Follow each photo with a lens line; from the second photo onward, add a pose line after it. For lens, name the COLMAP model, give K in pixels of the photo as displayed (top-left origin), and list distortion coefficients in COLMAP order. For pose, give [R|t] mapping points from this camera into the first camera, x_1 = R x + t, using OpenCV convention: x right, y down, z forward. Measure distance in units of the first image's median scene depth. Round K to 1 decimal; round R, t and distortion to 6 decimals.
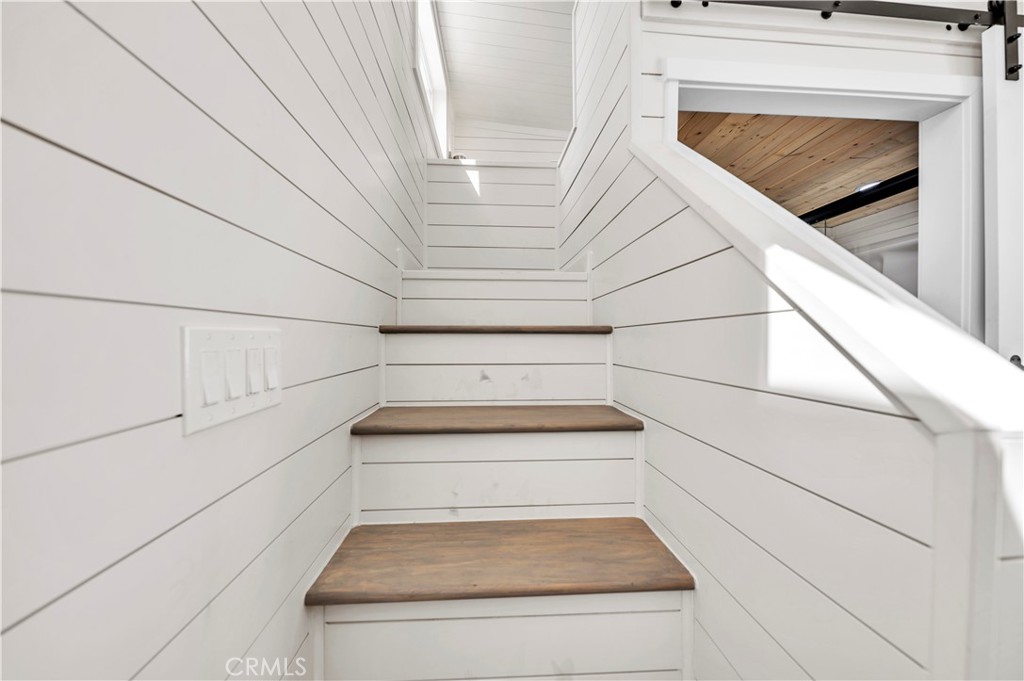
lens RADIAL K [[408.8, 0, 531.6], [0, 408.8, 343.7], [0, 0, 1]] dist [0.001211, -0.003818]
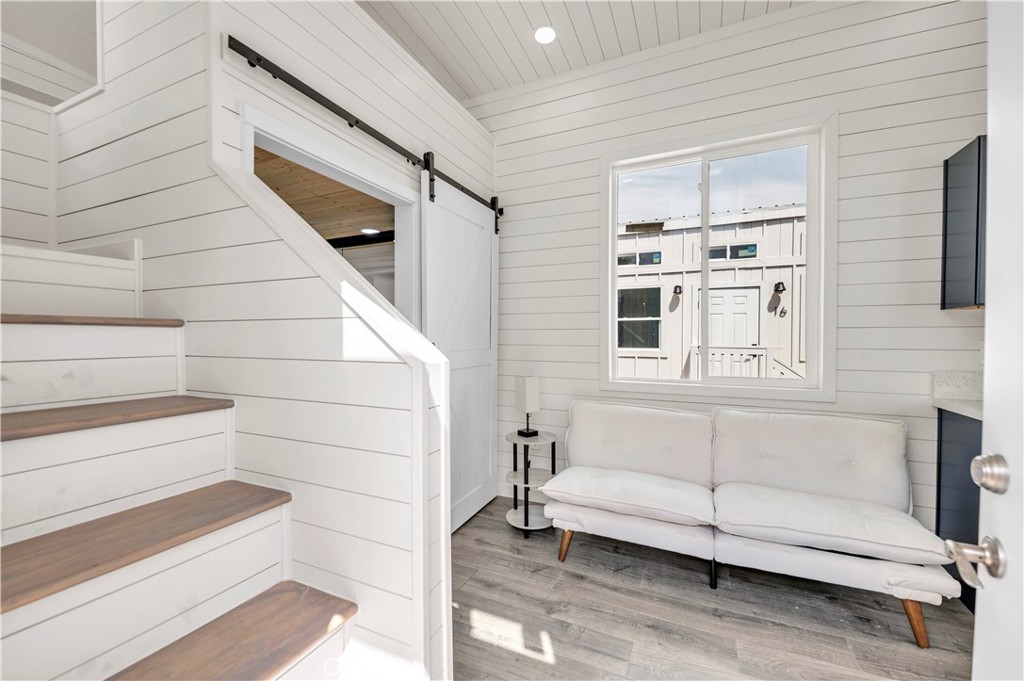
lens RADIAL K [[408.8, 0, 507.5], [0, 408.8, 339.7], [0, 0, 1]] dist [0.001211, -0.003818]
pose [[0.500981, -0.016945, 0.865293, -0.352320], [0.008495, 0.999856, 0.014662, 0.000809], [-0.865417, 0.000006, 0.501053, -0.309447]]
